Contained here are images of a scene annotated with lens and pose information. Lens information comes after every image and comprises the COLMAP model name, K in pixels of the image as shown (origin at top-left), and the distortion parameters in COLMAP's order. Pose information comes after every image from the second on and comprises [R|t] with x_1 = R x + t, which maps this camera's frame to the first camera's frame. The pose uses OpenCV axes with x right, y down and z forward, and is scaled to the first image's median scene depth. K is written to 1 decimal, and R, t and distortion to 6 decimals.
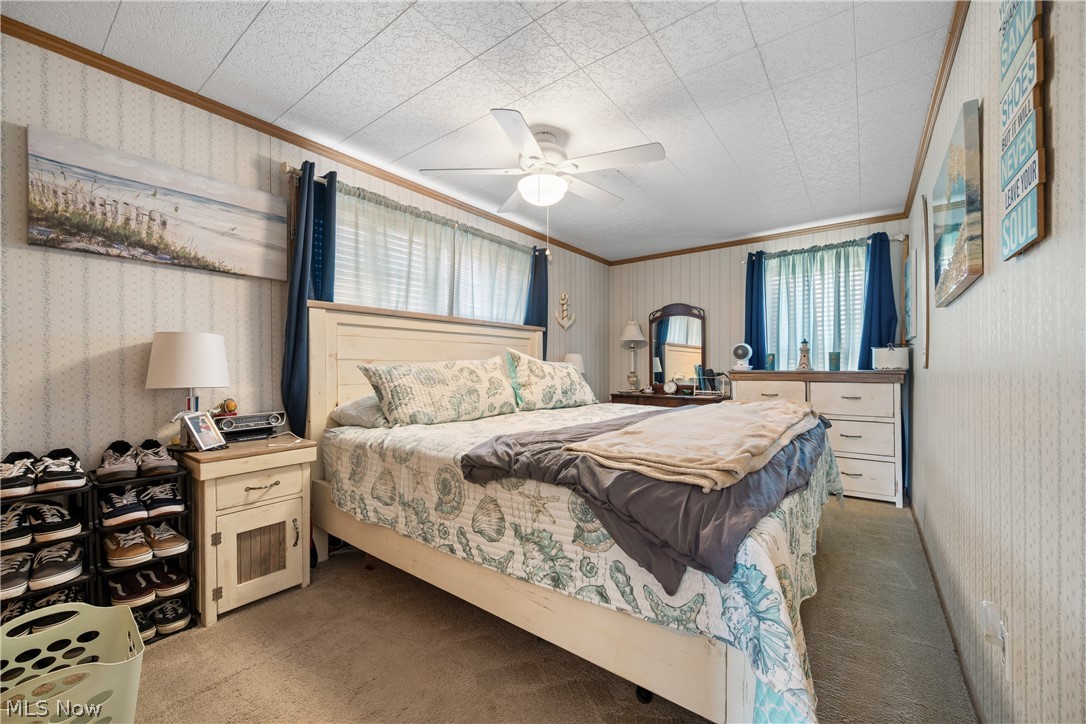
lens RADIAL K [[425.2, 0, 544.1], [0, 425.2, 365.7], [0, 0, 1]] dist [-0.003373, 0.000854]
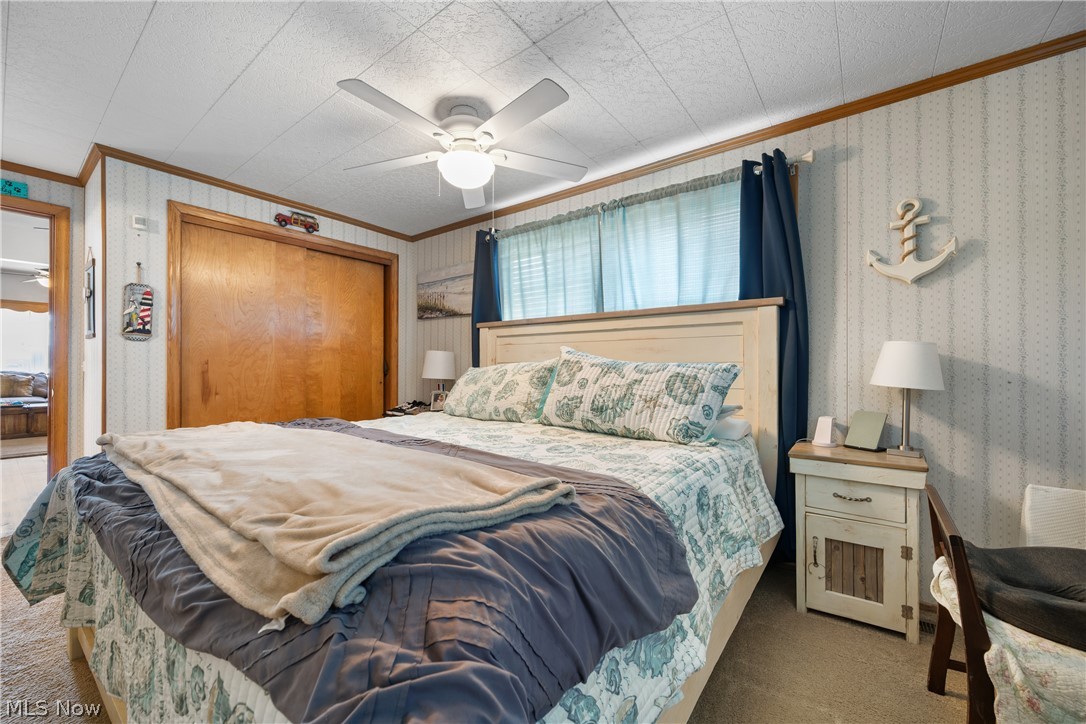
lens RADIAL K [[425.2, 0, 544.4], [0, 425.2, 363.4], [0, 0, 1]] dist [-0.003373, 0.000854]
pose [[0.001196, -0.006373, -0.999979, 0.667735], [-0.000203, 0.999980, -0.006373, -0.003557], [0.999999, 0.000210, 0.001195, 0.877666]]
